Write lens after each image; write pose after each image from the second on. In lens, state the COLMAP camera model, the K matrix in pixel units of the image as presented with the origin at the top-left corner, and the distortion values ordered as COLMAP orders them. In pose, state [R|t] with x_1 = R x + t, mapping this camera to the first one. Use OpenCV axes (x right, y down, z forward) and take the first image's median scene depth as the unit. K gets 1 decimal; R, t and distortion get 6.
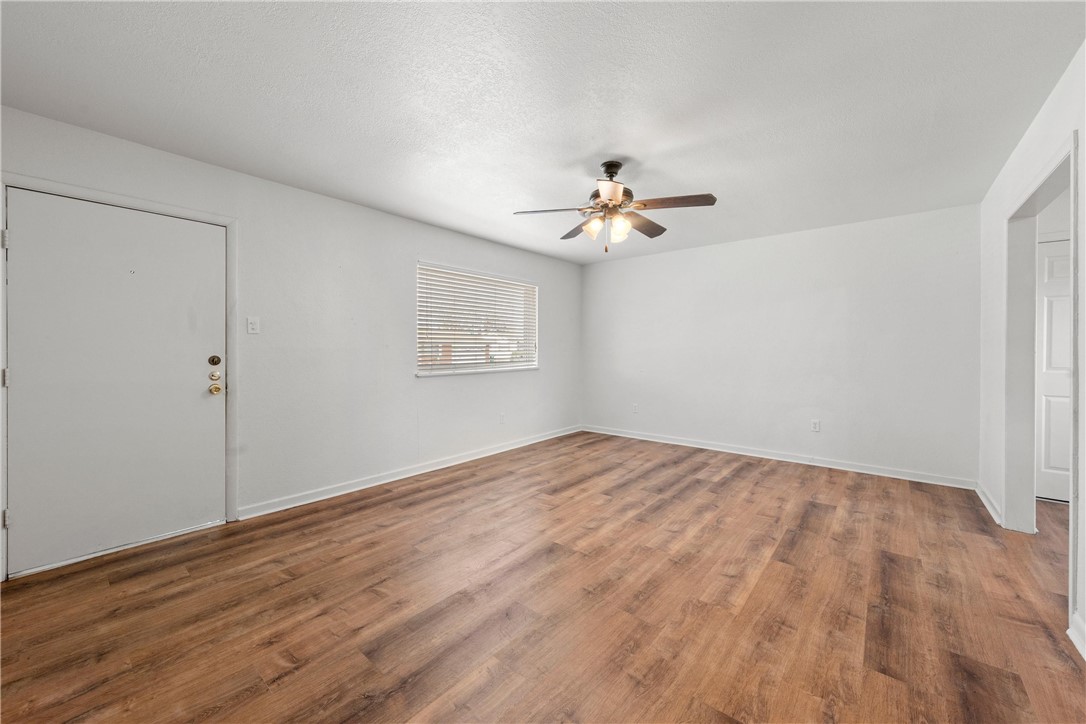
lens RADIAL K [[408.2, 0, 549.0], [0, 408.2, 350.9], [0, 0, 1]] dist [-0.001081, 0.000835]
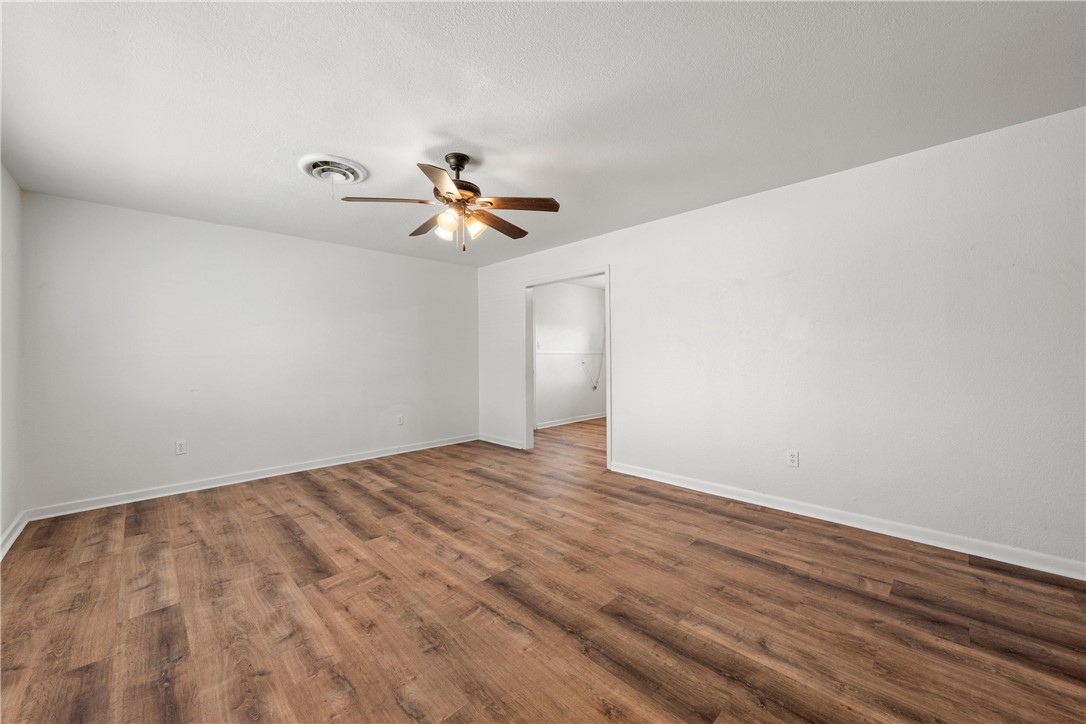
lens RADIAL K [[408.2, 0, 540.2], [0, 408.2, 353.9], [0, 0, 1]] dist [-0.001081, 0.000835]
pose [[0.121018, -0.000664, 0.992650, -0.757477], [0.013024, 0.999915, -0.000919, -0.002812], [-0.992565, 0.013039, 0.121016, 0.713335]]
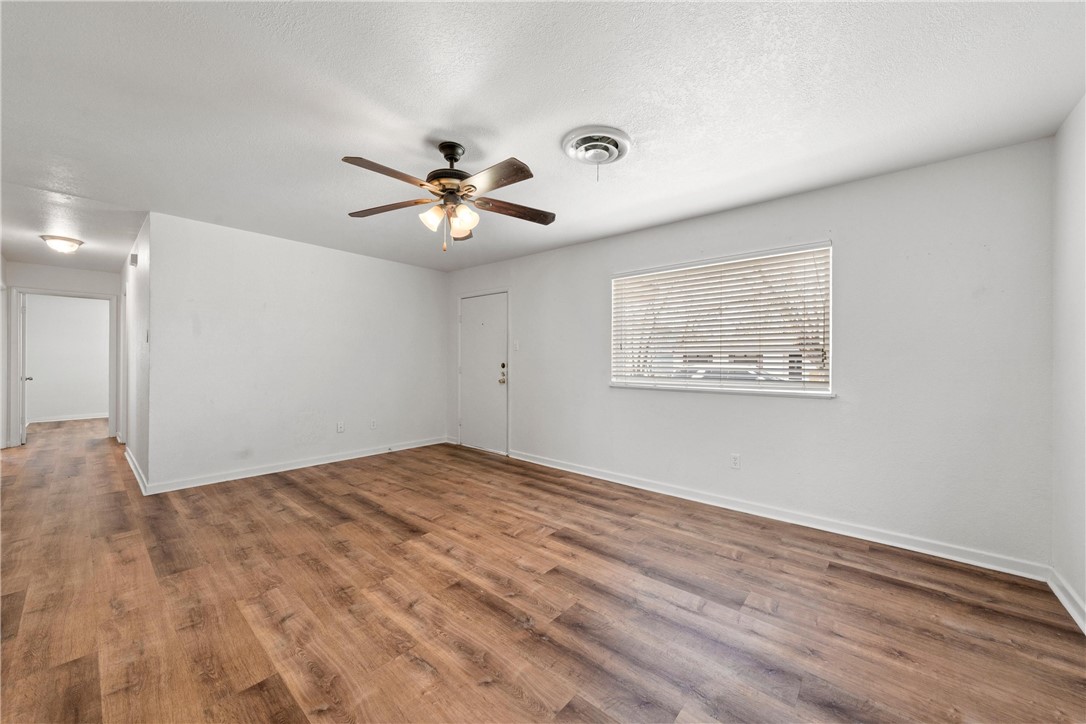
lens RADIAL K [[408.2, 0, 550.7], [0, 408.2, 359.8], [0, 0, 1]] dist [-0.001081, 0.000835]
pose [[-0.022172, -0.000939, -0.999754, 1.028758], [-0.011320, 0.999936, -0.000689, -0.003671], [0.999690, 0.011302, -0.022181, 1.248361]]
